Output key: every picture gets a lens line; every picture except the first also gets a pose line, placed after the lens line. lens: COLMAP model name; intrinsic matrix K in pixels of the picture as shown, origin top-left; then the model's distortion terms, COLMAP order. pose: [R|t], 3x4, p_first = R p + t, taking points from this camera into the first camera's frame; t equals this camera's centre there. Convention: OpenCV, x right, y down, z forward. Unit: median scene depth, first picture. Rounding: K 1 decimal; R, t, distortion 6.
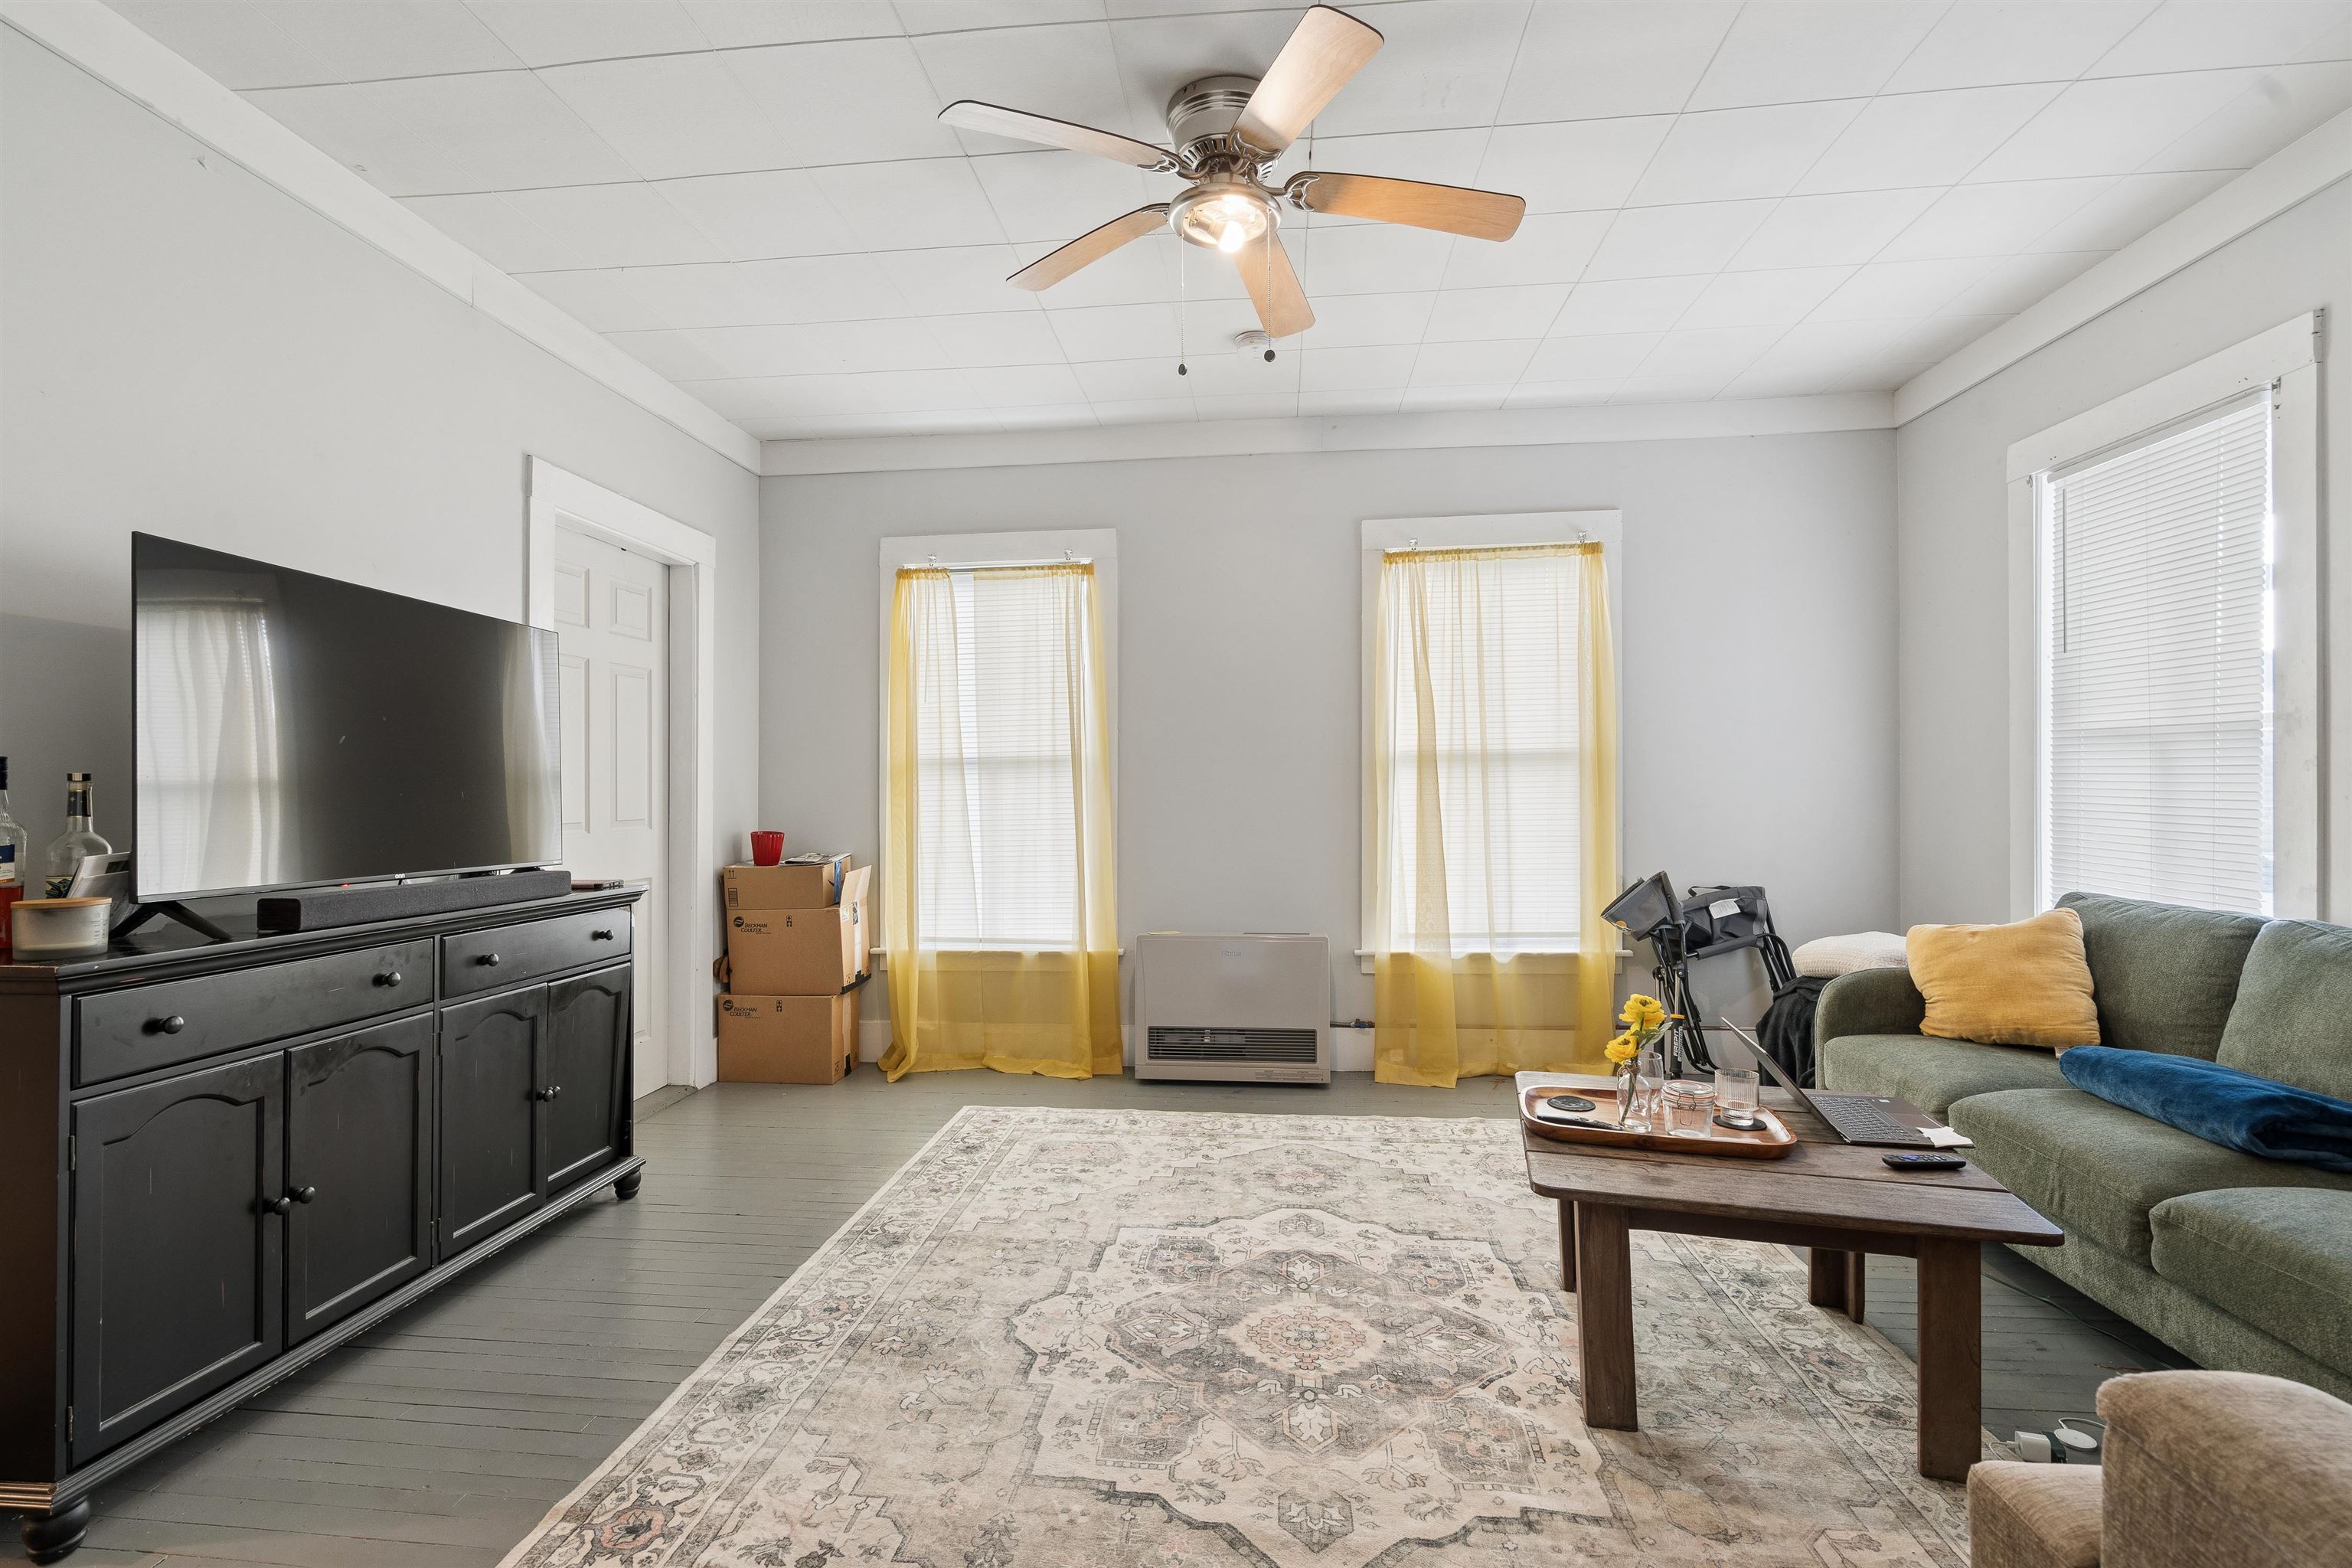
lens RADIAL K [[1062.7, 0, 1180.3], [0, 1062.7, 778.4], [0, 0, 1]] dist [-0.002949, 0.001115]
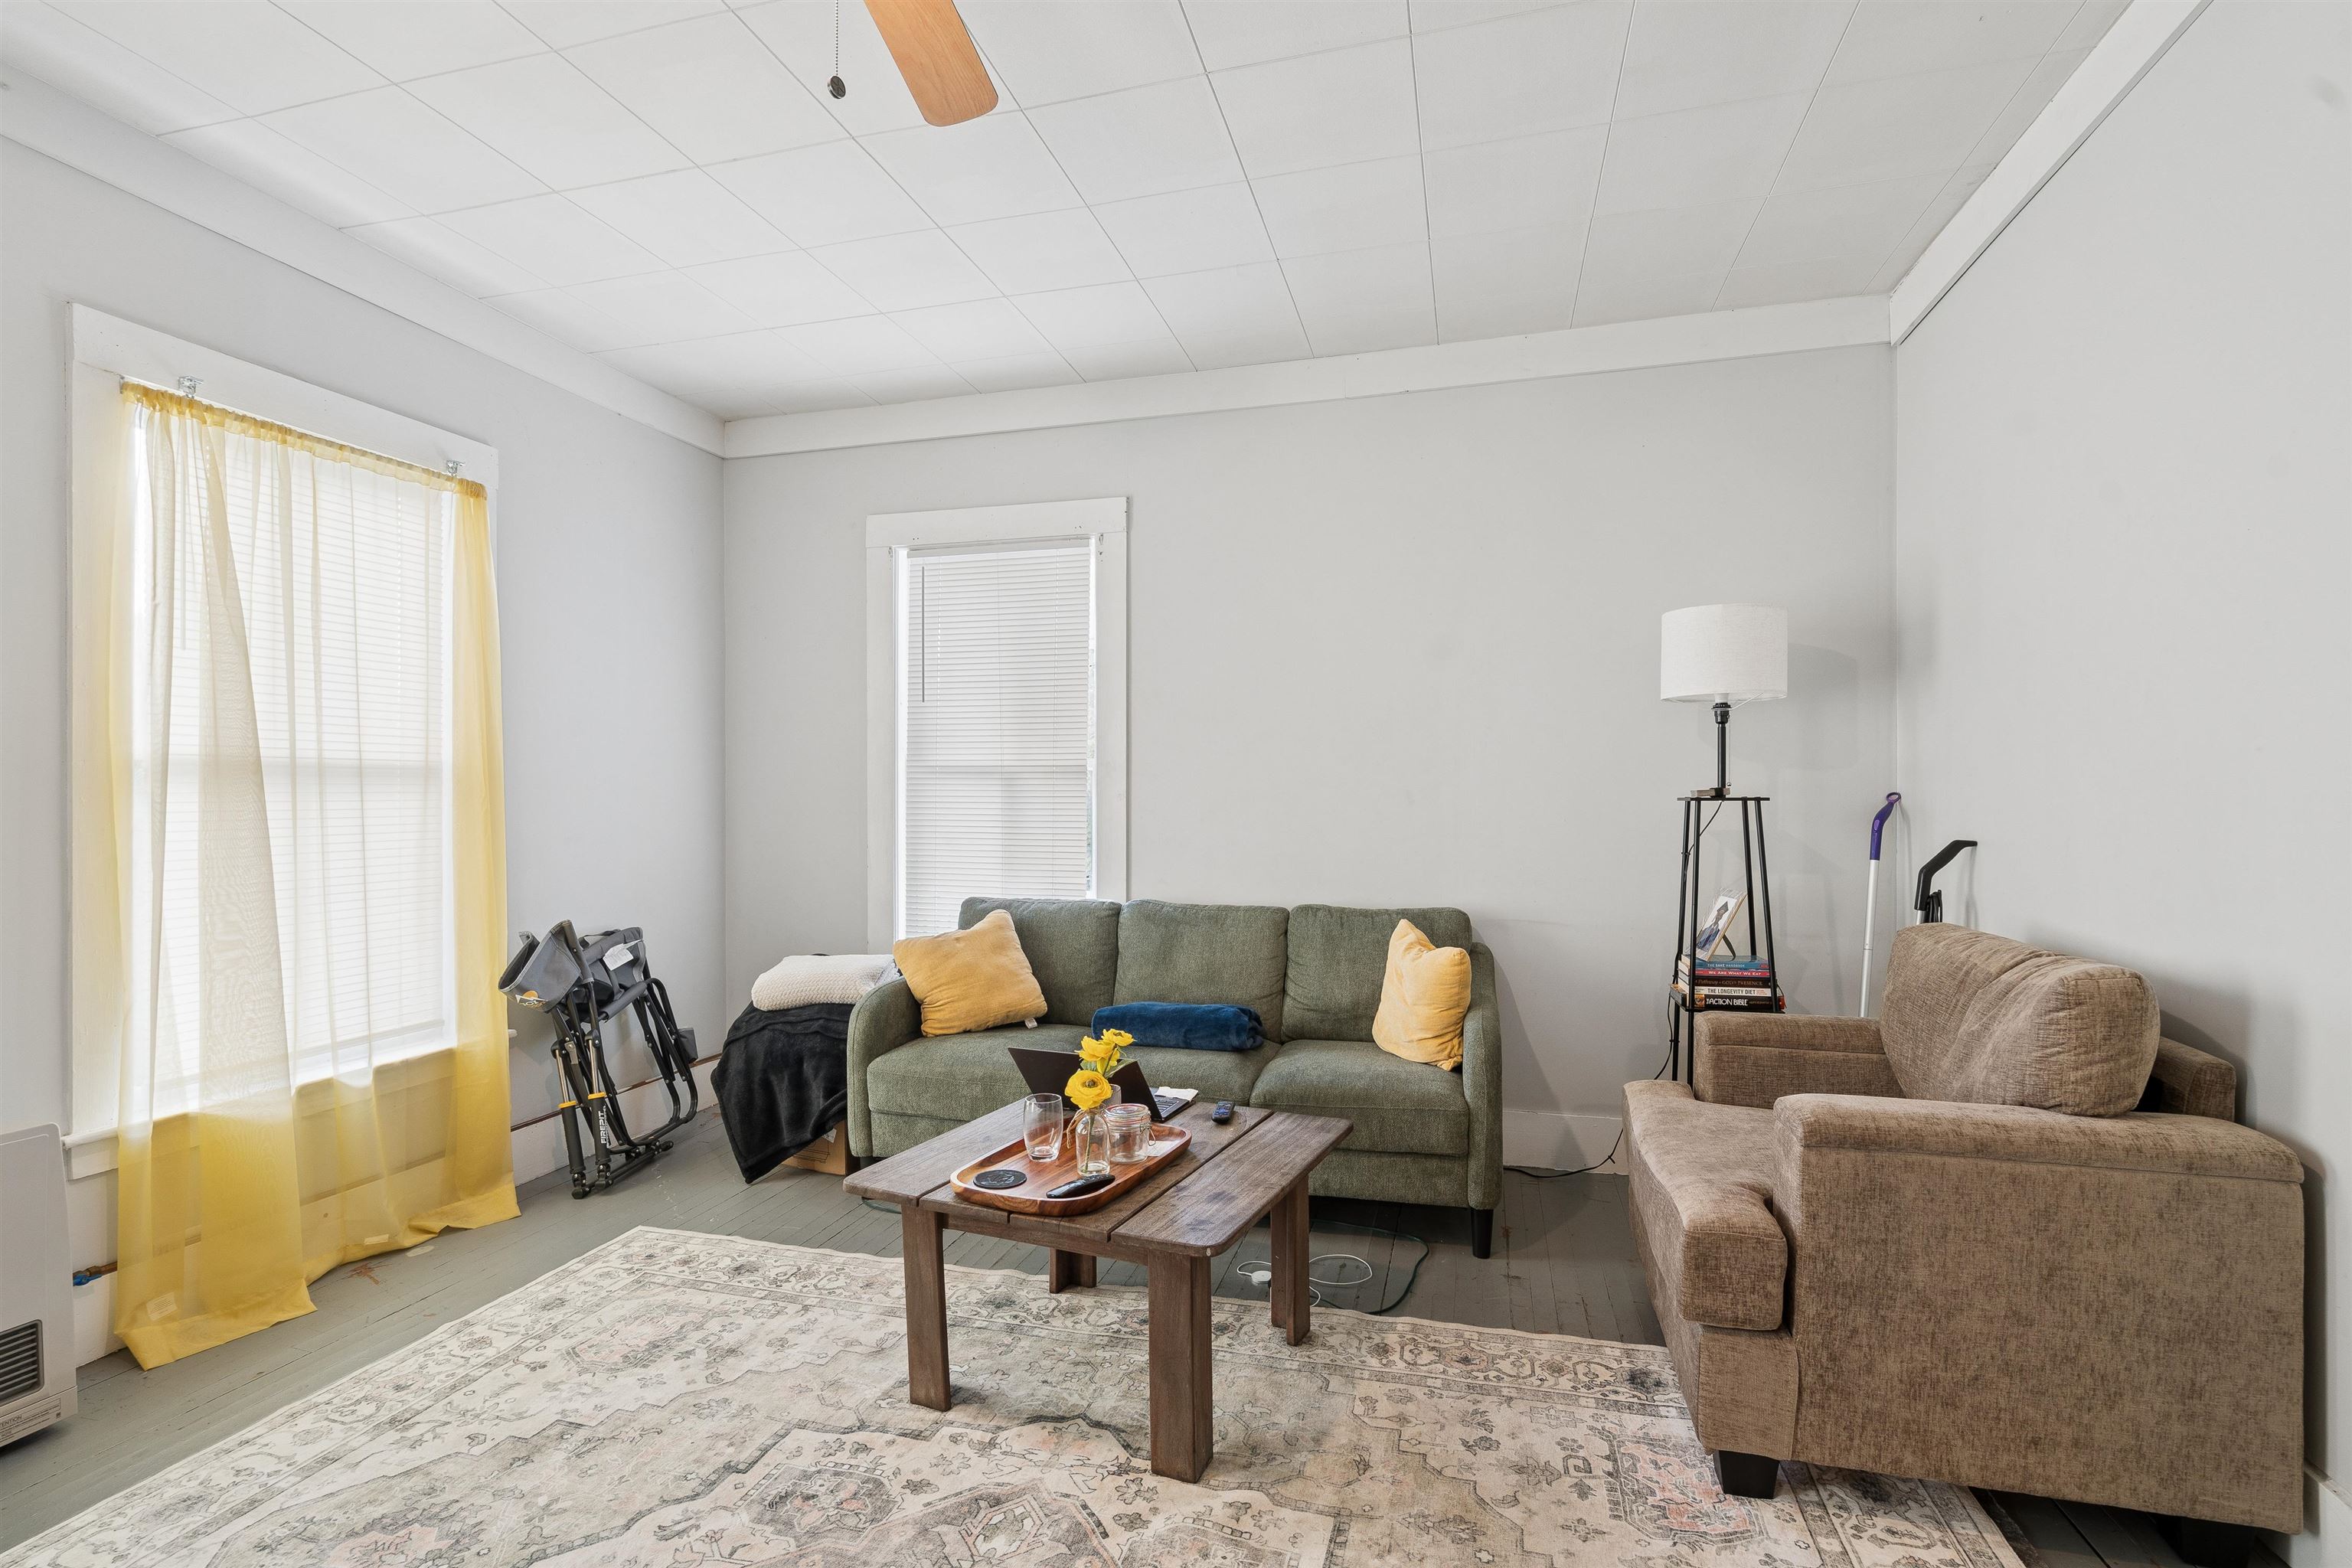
lens RADIAL K [[1062.7, 0, 1230.7], [0, 1062.7, 808.6], [0, 0, 1]] dist [-0.002949, 0.001115]
pose [[0.167885, -0.000057, 0.985807, -0.298407], [-0.001871, 0.999998, 0.000376, 0.002332], [-0.985805, -0.001908, 0.167885, 0.441292]]
